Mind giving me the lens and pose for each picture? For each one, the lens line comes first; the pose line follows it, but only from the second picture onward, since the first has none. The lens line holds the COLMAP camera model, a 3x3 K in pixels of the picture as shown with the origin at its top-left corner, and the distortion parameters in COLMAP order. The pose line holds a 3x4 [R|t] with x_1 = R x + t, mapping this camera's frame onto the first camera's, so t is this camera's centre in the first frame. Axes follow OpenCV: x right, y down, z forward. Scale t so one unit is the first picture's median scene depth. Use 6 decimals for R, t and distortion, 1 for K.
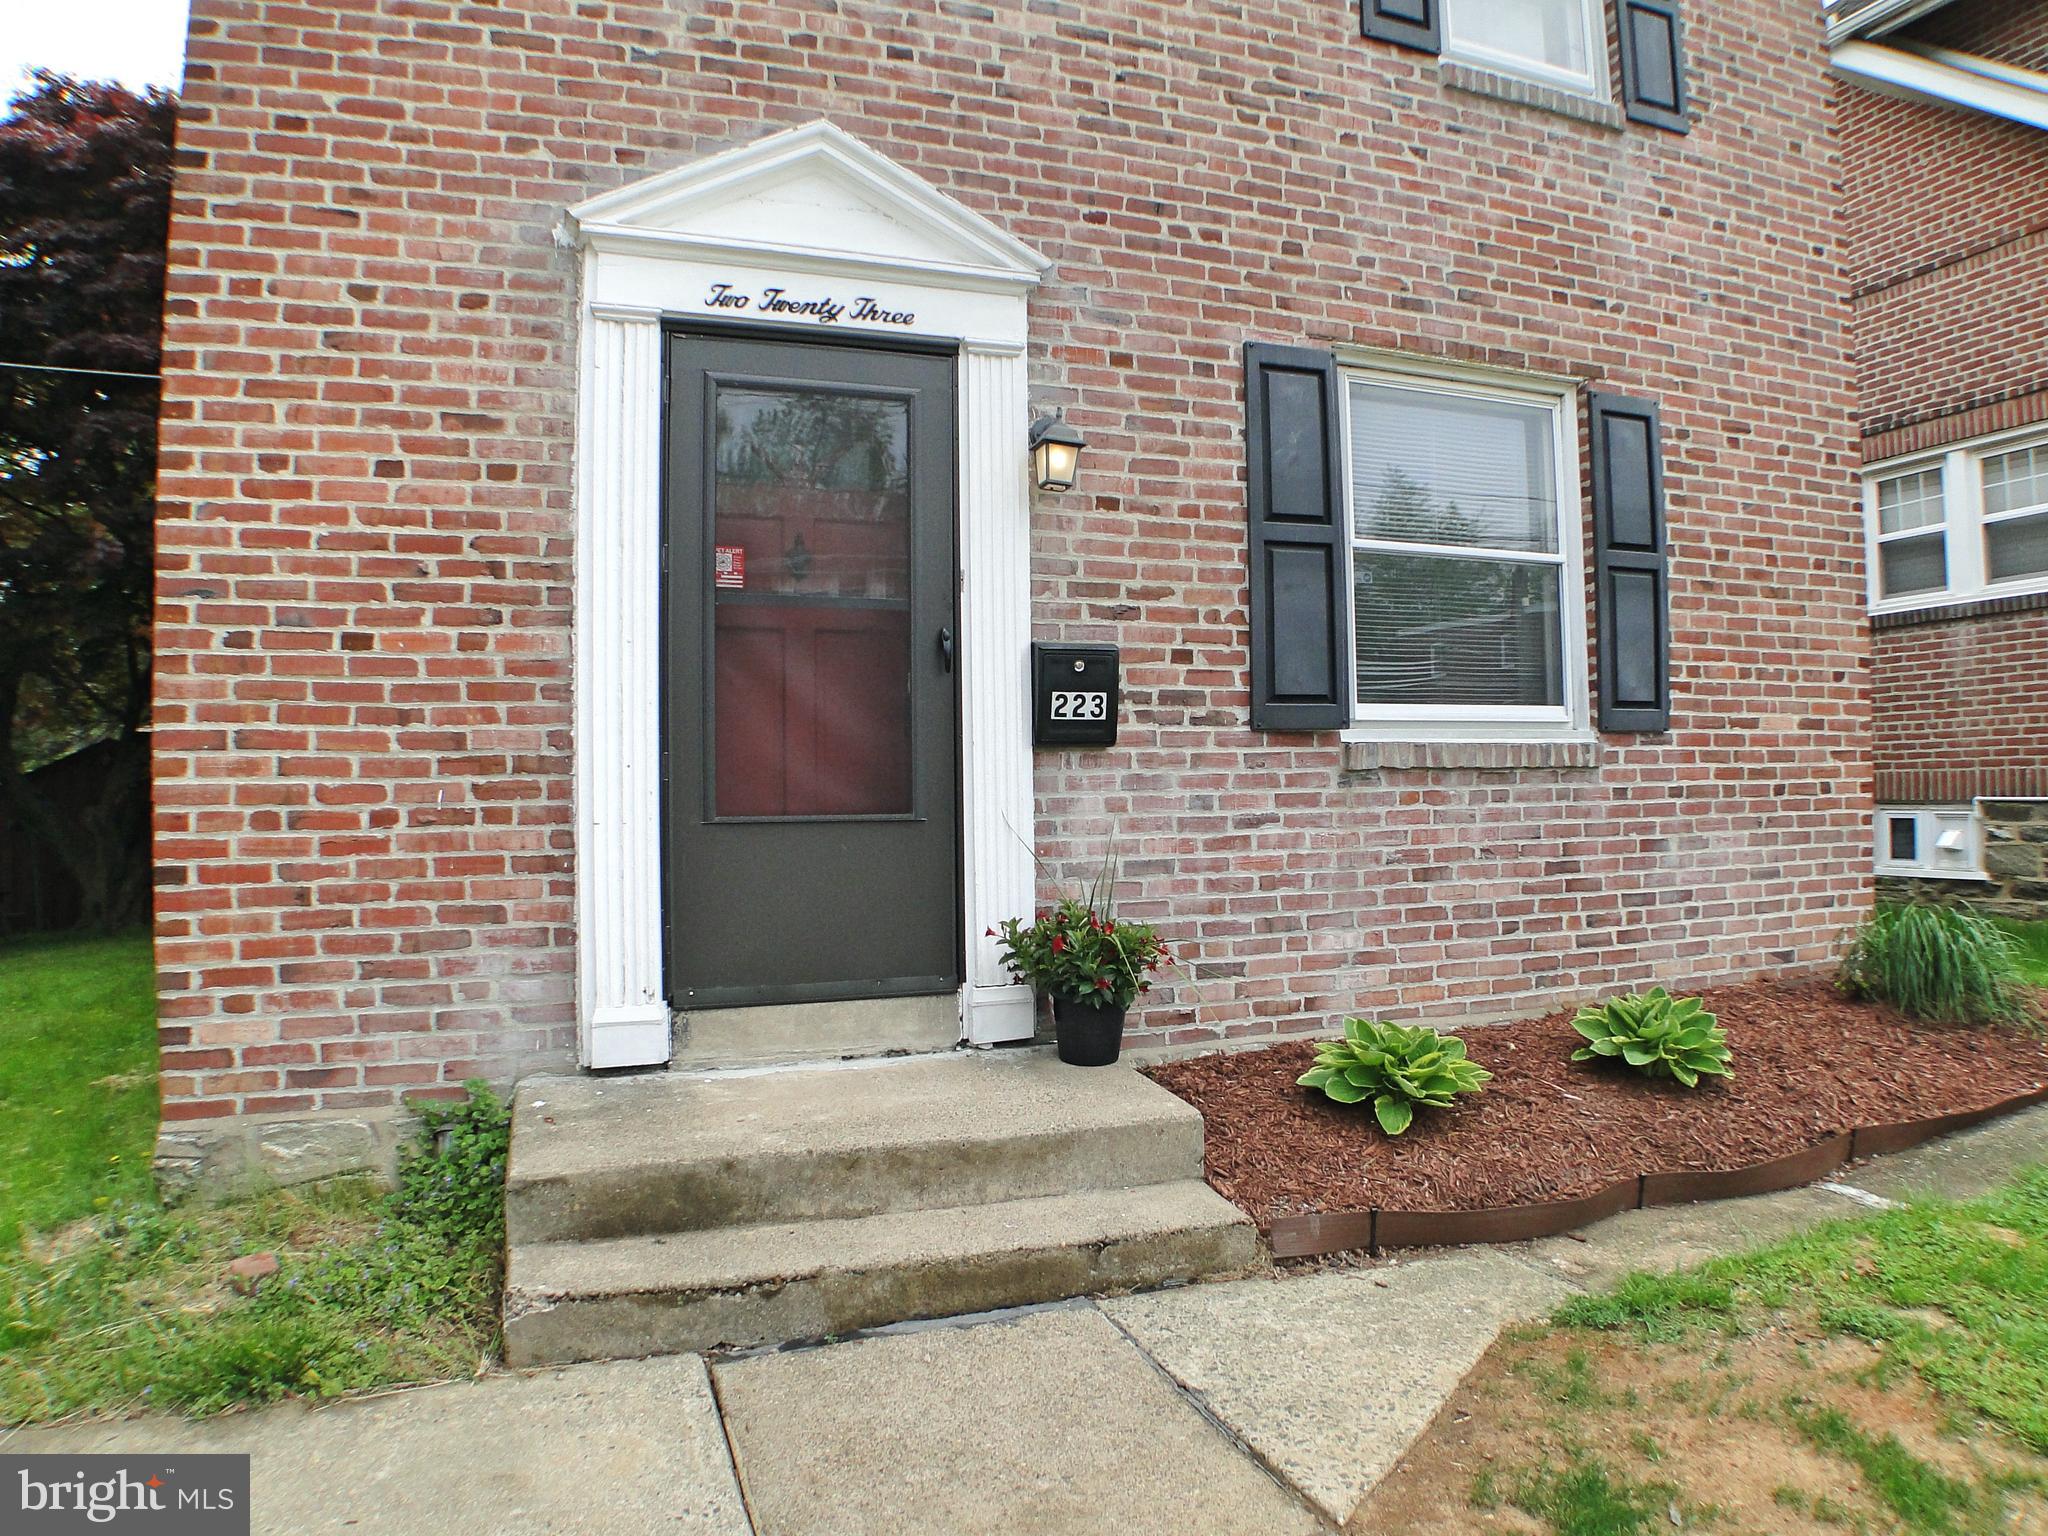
lens RADIAL K [[1334.1, 0, 1042.6], [0, 1334.1, 768.9], [0, 0, 1]] dist [-0.132158, 0.028793]
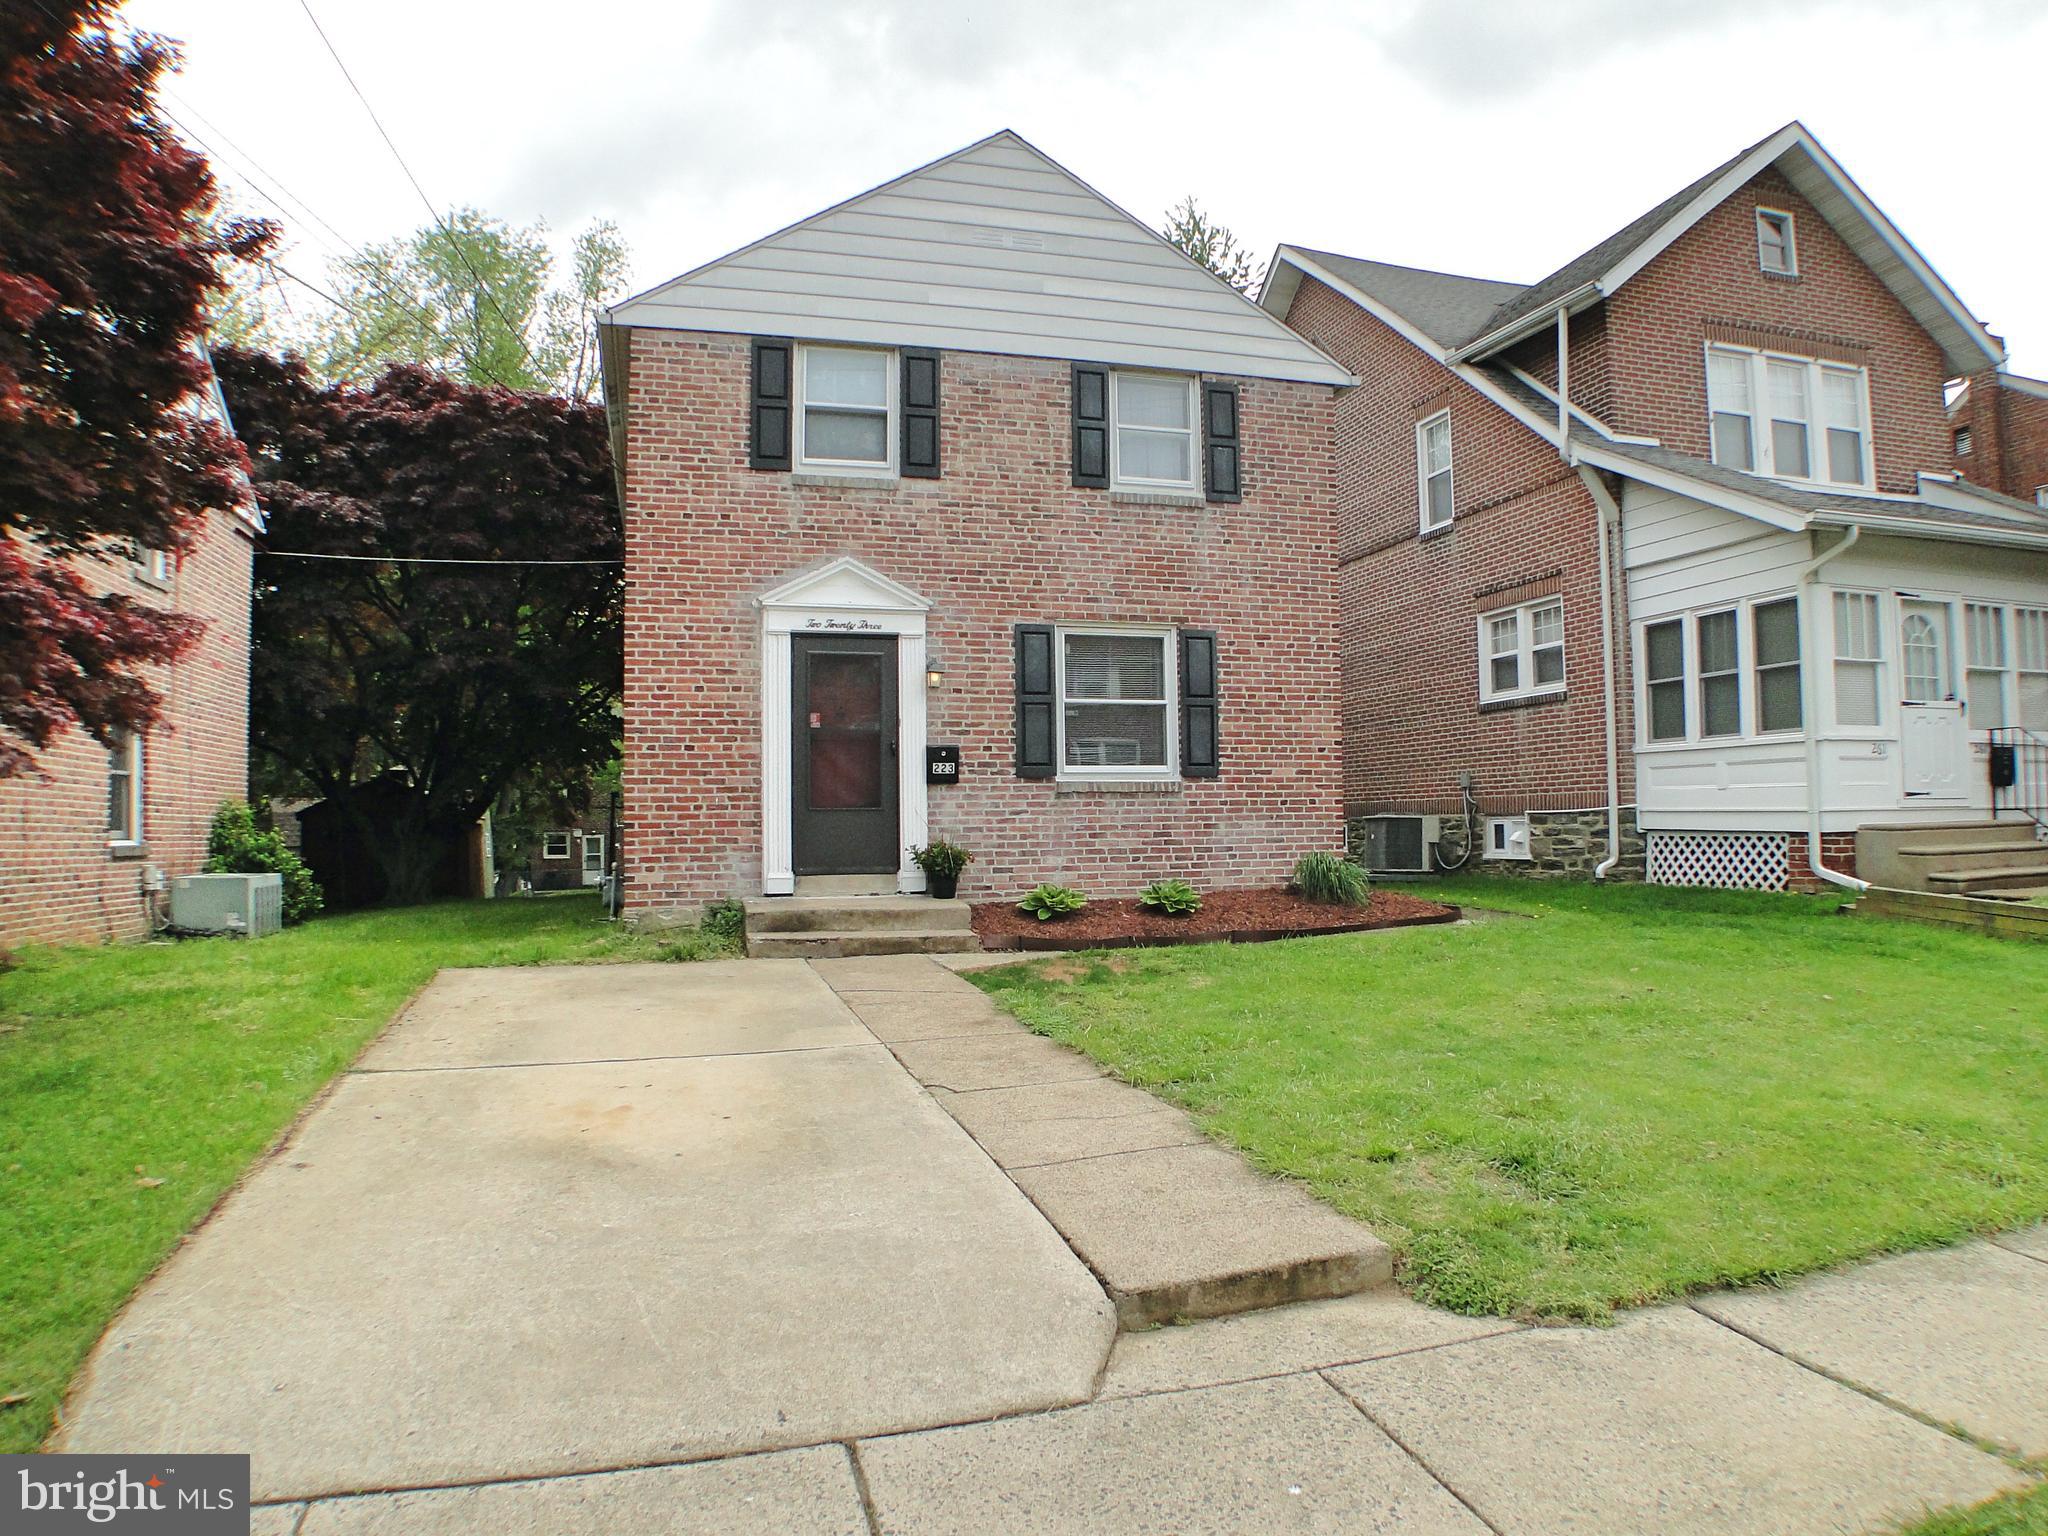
lens RADIAL K [[1334.1, 0, 1029.4], [0, 1334.1, 781.8], [0, 0, 1]] dist [-0.132158, 0.028793]
pose [[0.996635, 0.000137, -0.081972, 0.408557], [-0.001360, 0.999889, -0.014865, 0.019410], [0.081961, 0.014926, 0.996524, -1.619483]]
